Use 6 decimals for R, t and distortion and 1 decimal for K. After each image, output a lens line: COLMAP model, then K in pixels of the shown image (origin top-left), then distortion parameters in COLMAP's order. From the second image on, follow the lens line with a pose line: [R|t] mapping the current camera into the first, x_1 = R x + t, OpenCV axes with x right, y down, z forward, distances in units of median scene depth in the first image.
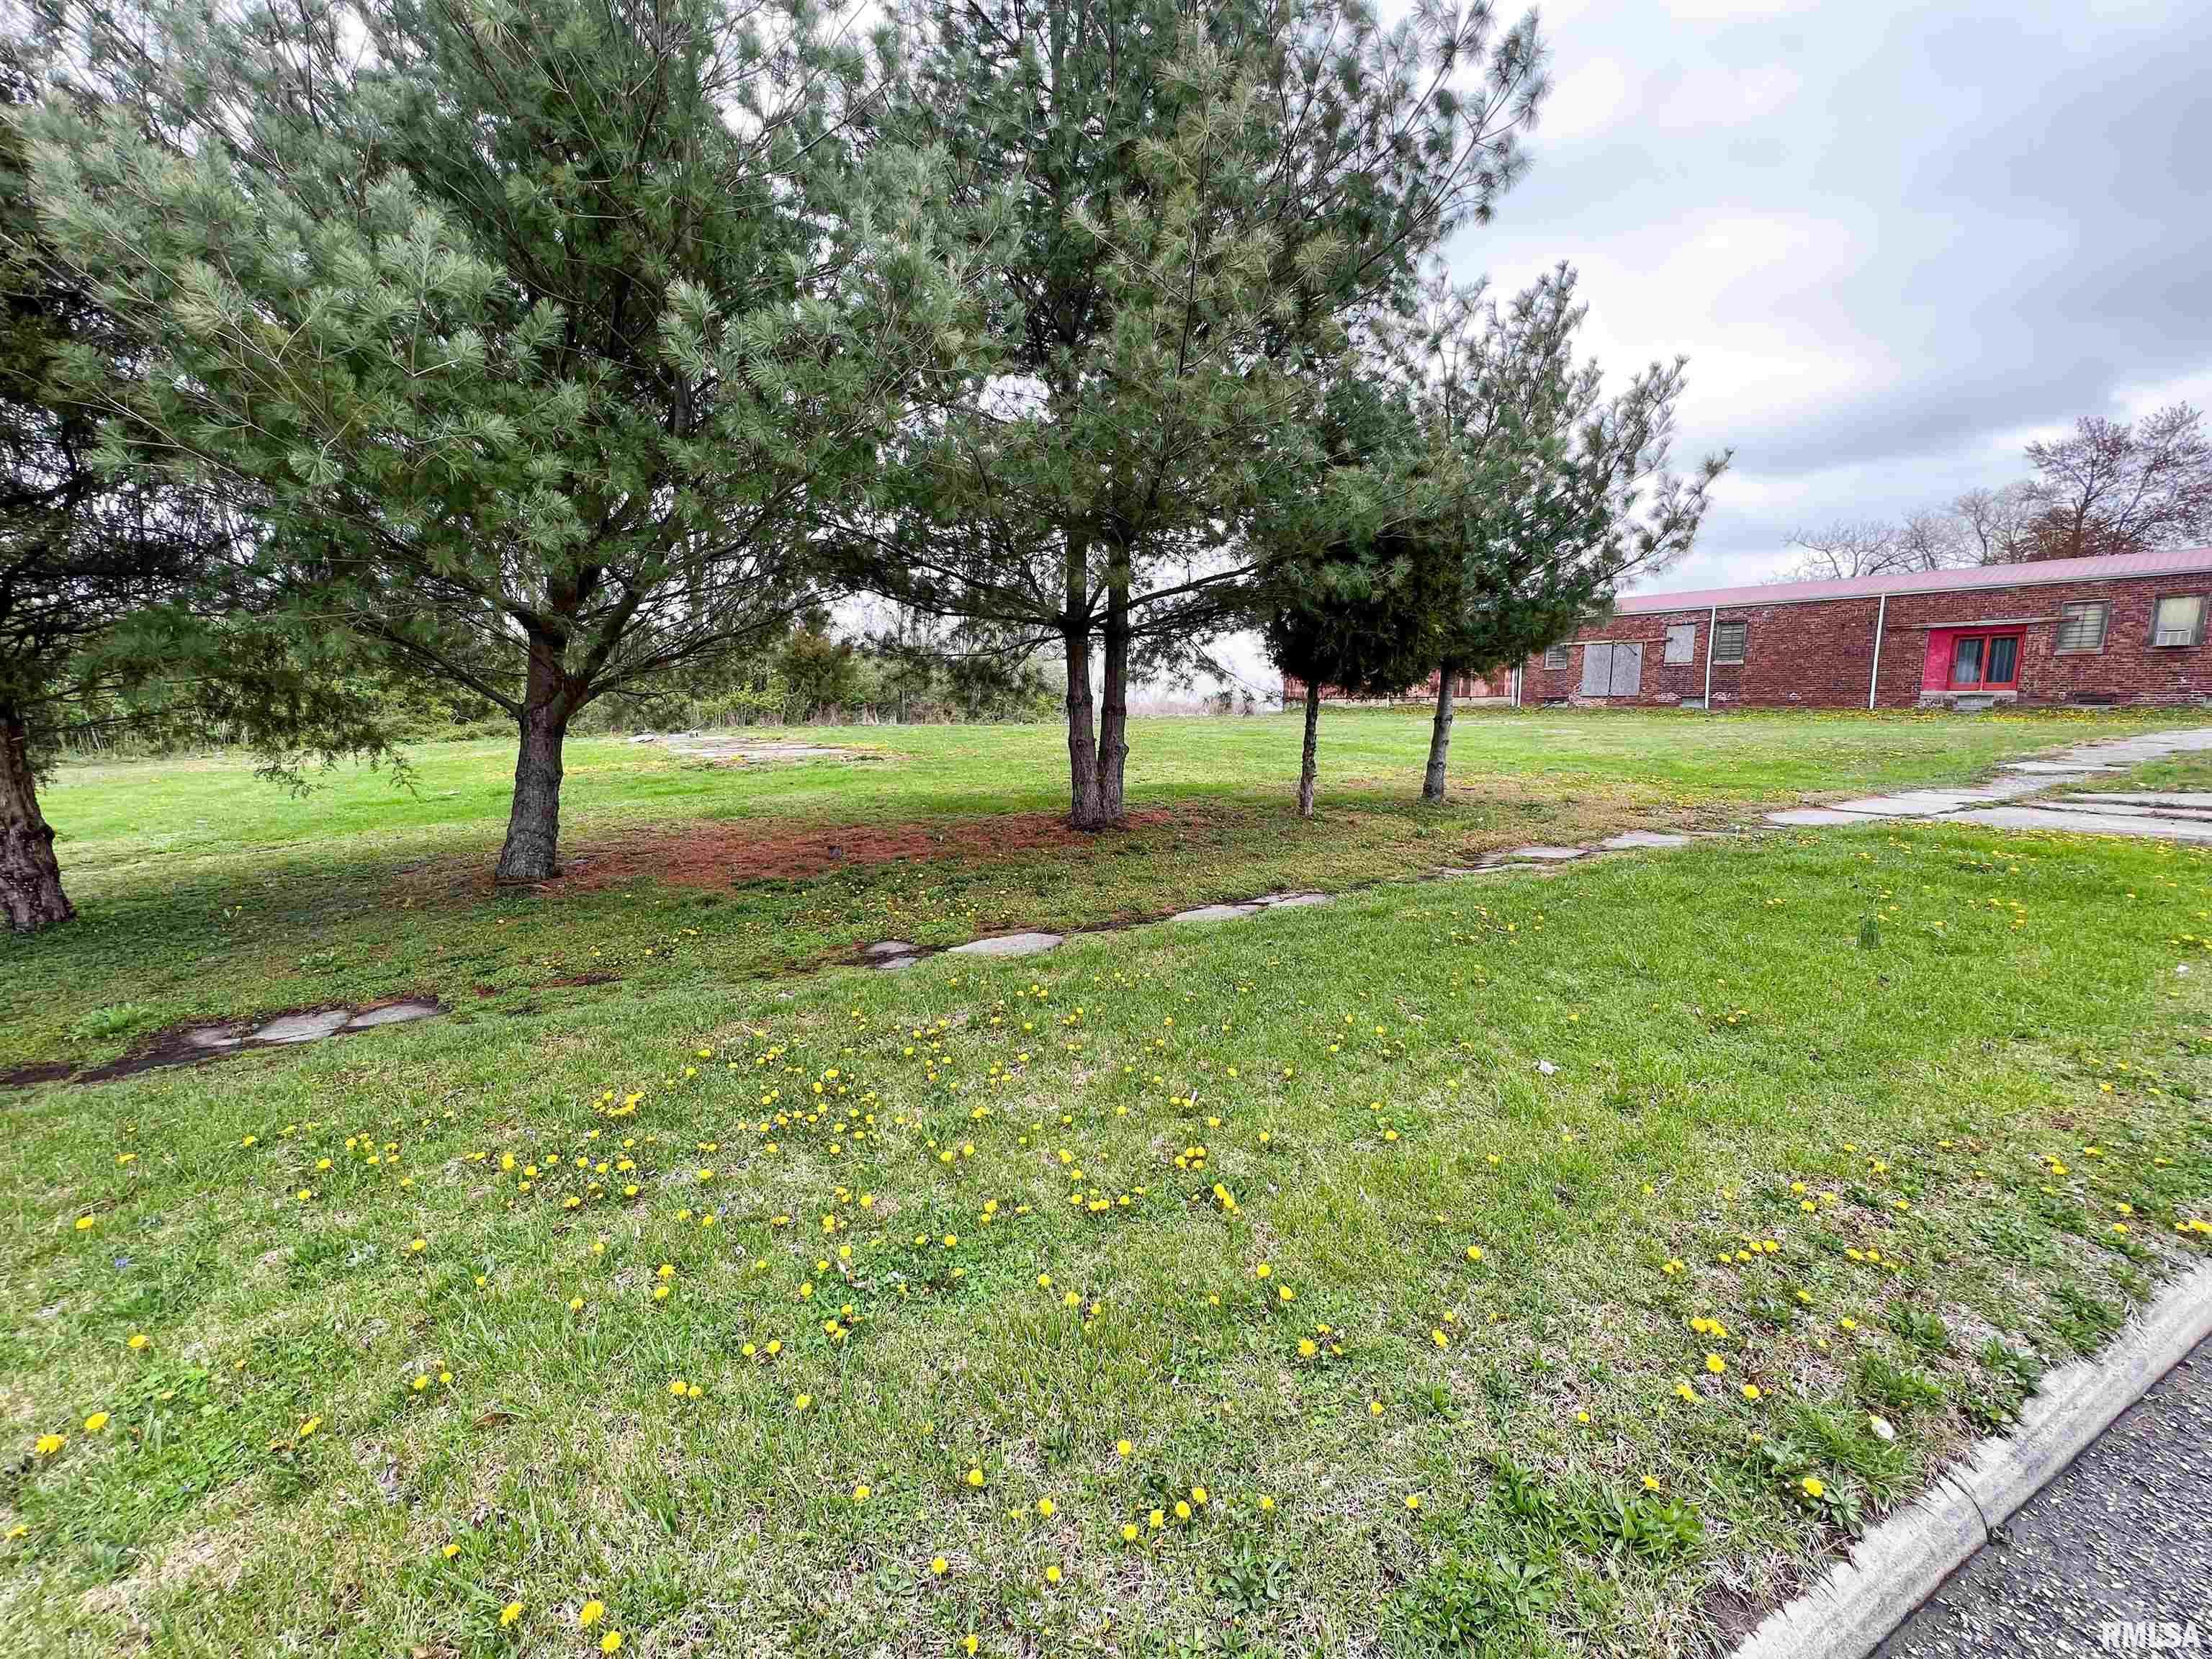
lens RADIAL K [[884.9, 0, 1107.6], [0, 884.9, 833.8], [0, 0, 1]] dist [-0.000518, 0.000064]
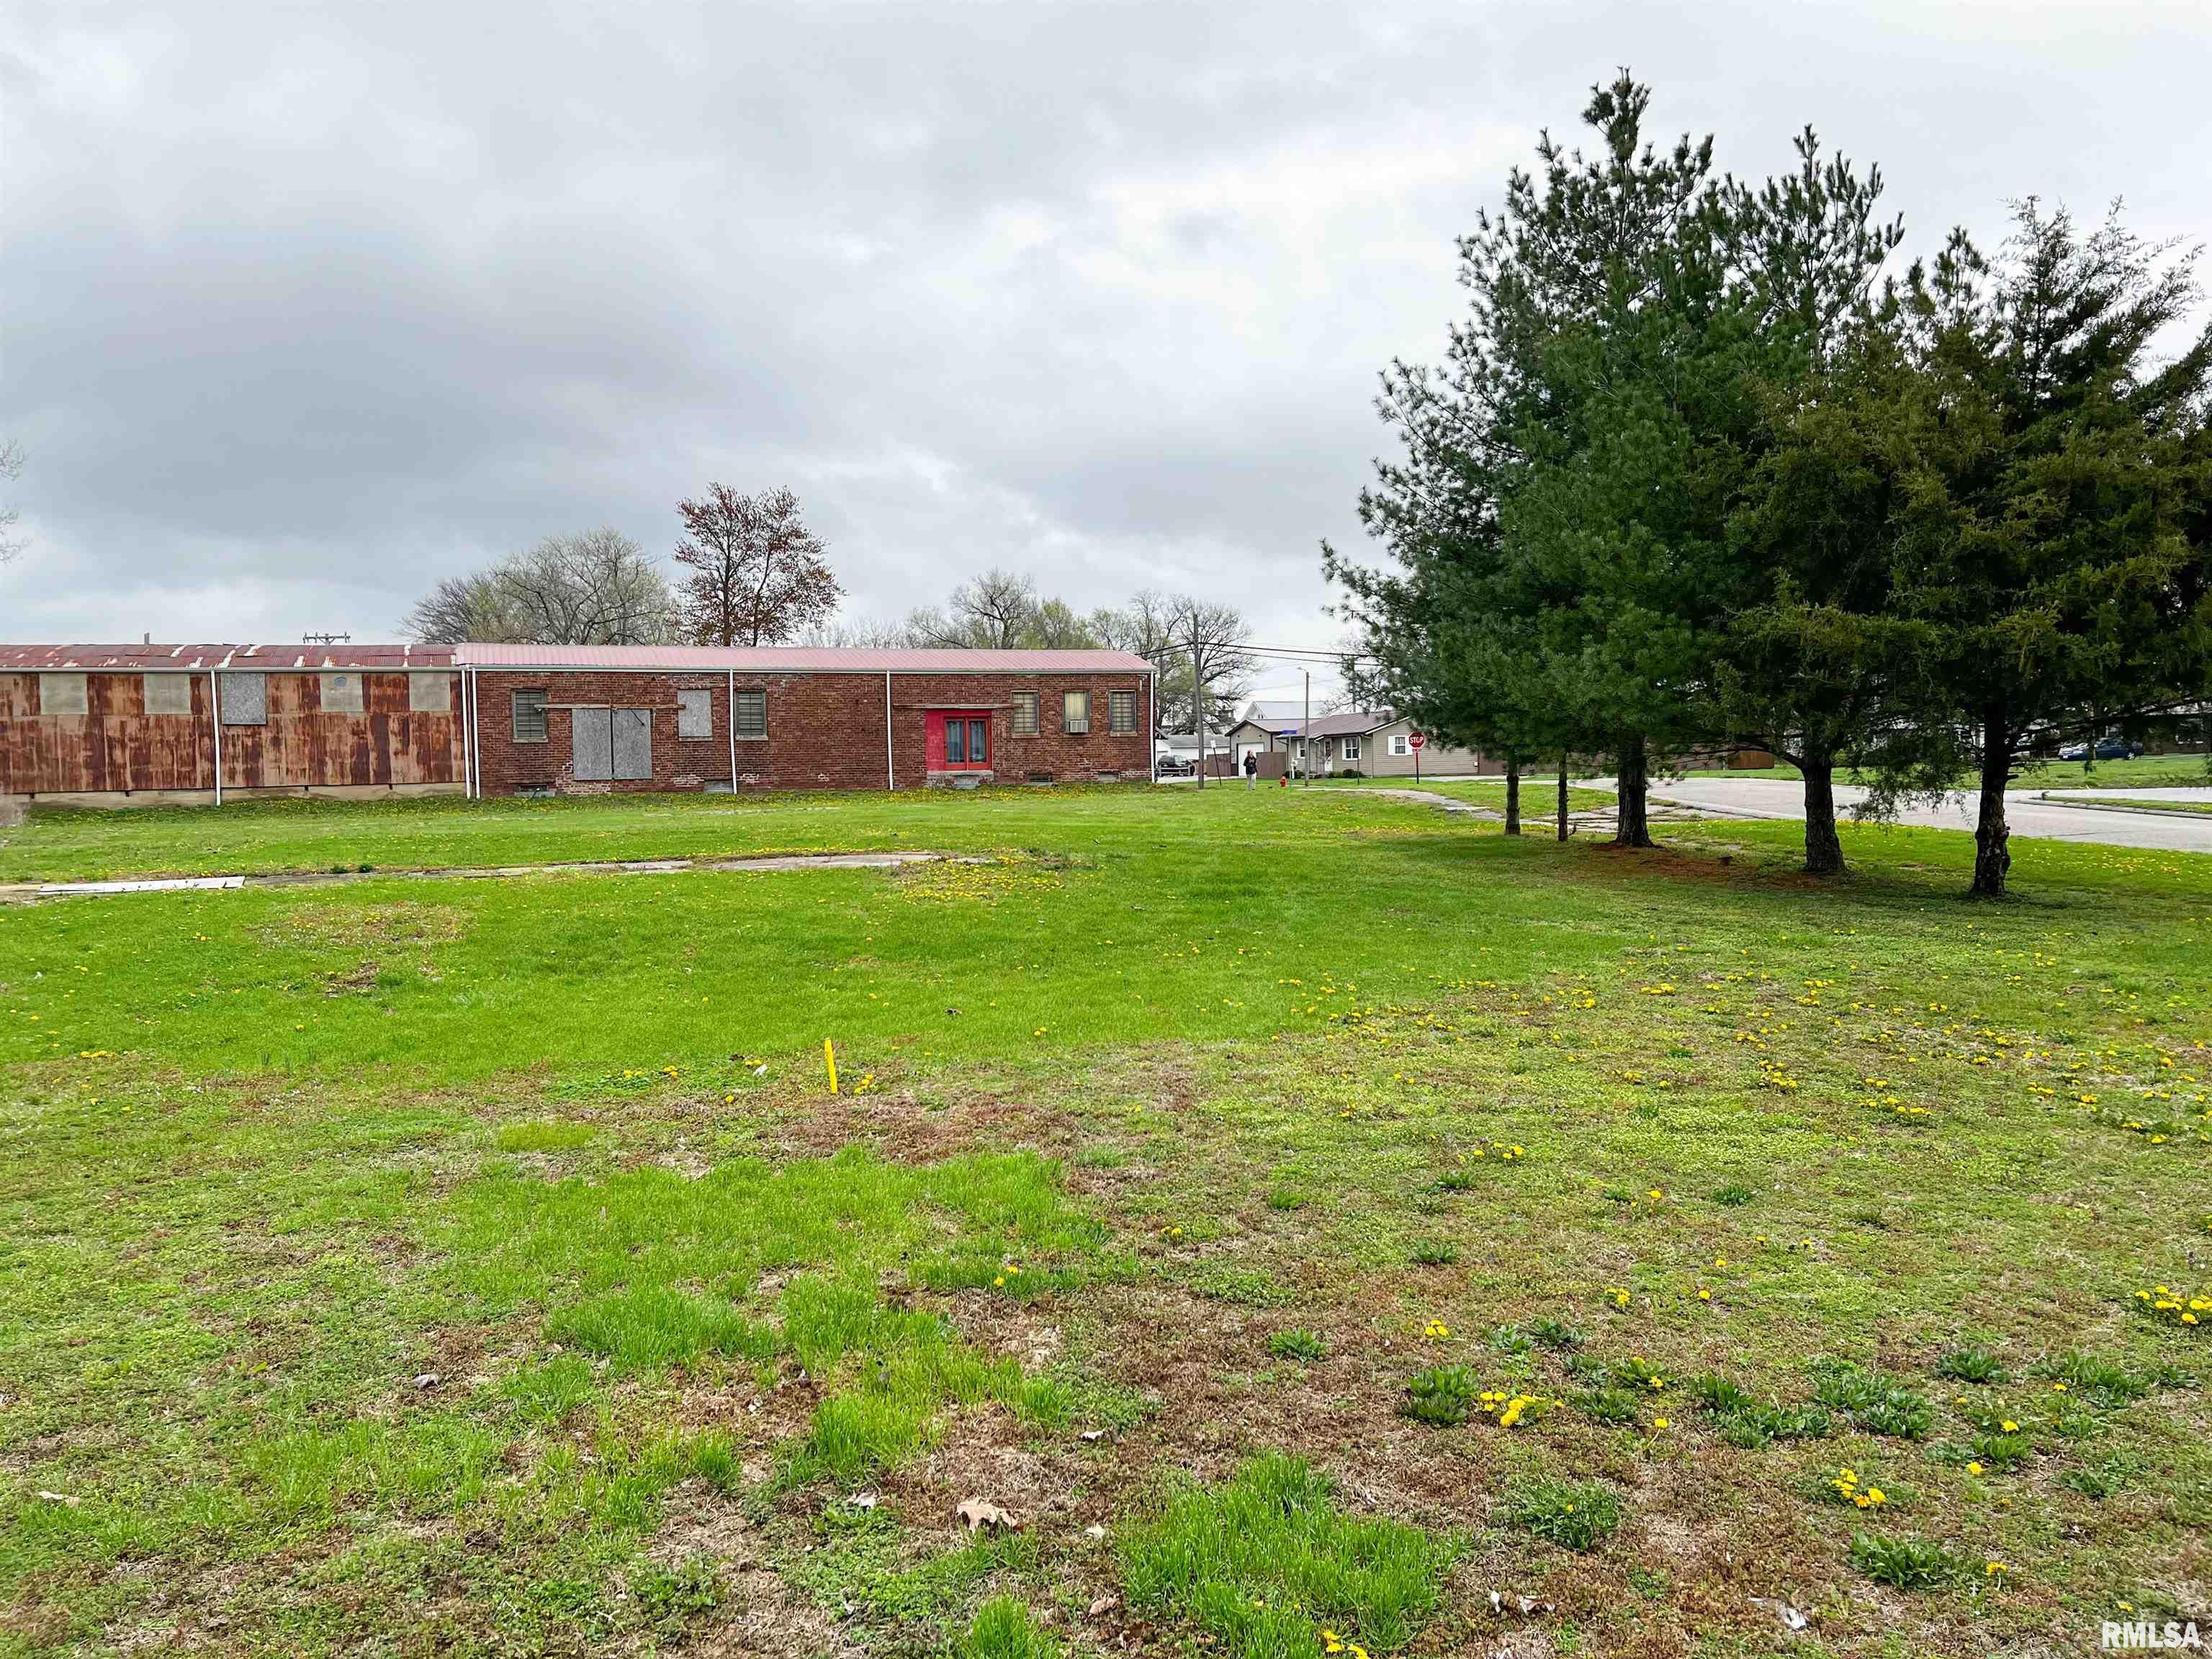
lens RADIAL K [[1654.1, 0, 1106.0], [0, 1654.1, 829.5], [0, 0, 1]] dist [0.075159, -0.084463]
pose [[0.319488, -0.033711, 0.946991, -7.249644], [0.158983, 0.987108, -0.018497, -0.307025], [-0.934158, 0.156465, 0.320728, 2.267372]]
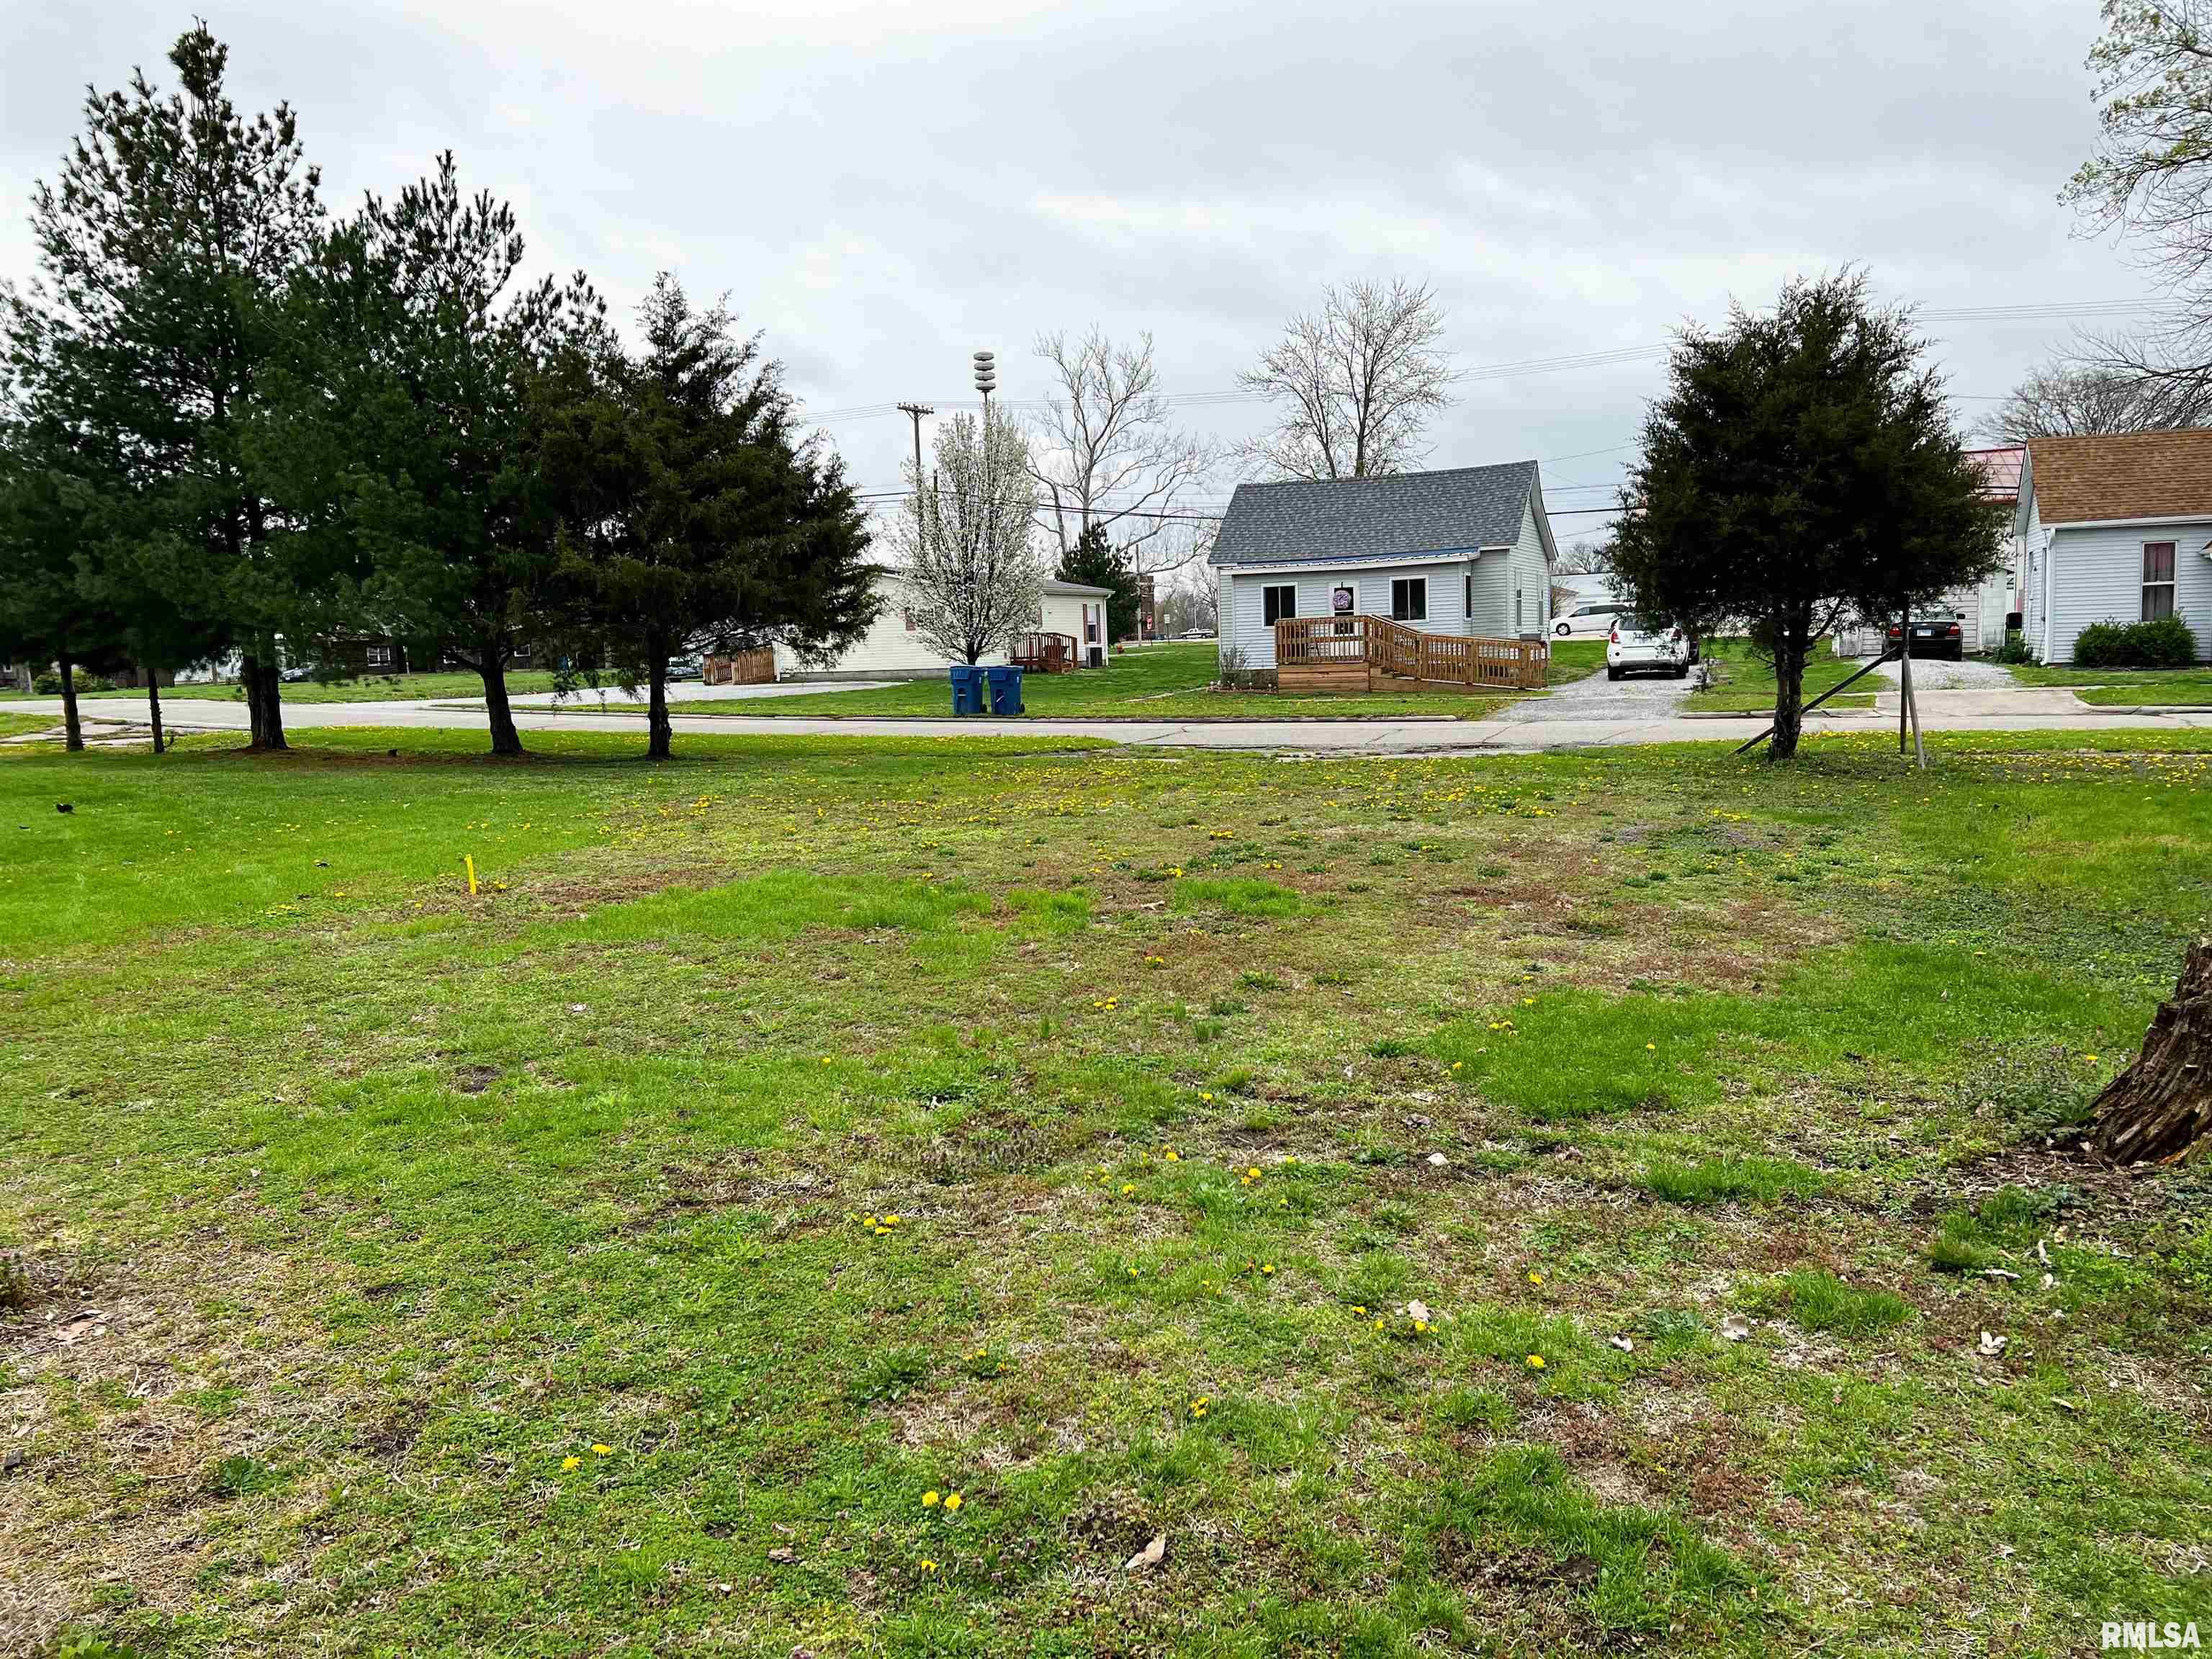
lens RADIAL K [[1640.2, 0, 1106.6], [0, 1640.2, 840.1], [0, 0, 1]] dist [0.080286, -0.094652]
pose [[-0.639997, -0.060190, 0.766016, -8.320647], [0.155398, 0.966187, 0.205751, -0.580305], [-0.752500, 0.250717, -0.609003, 4.274582]]
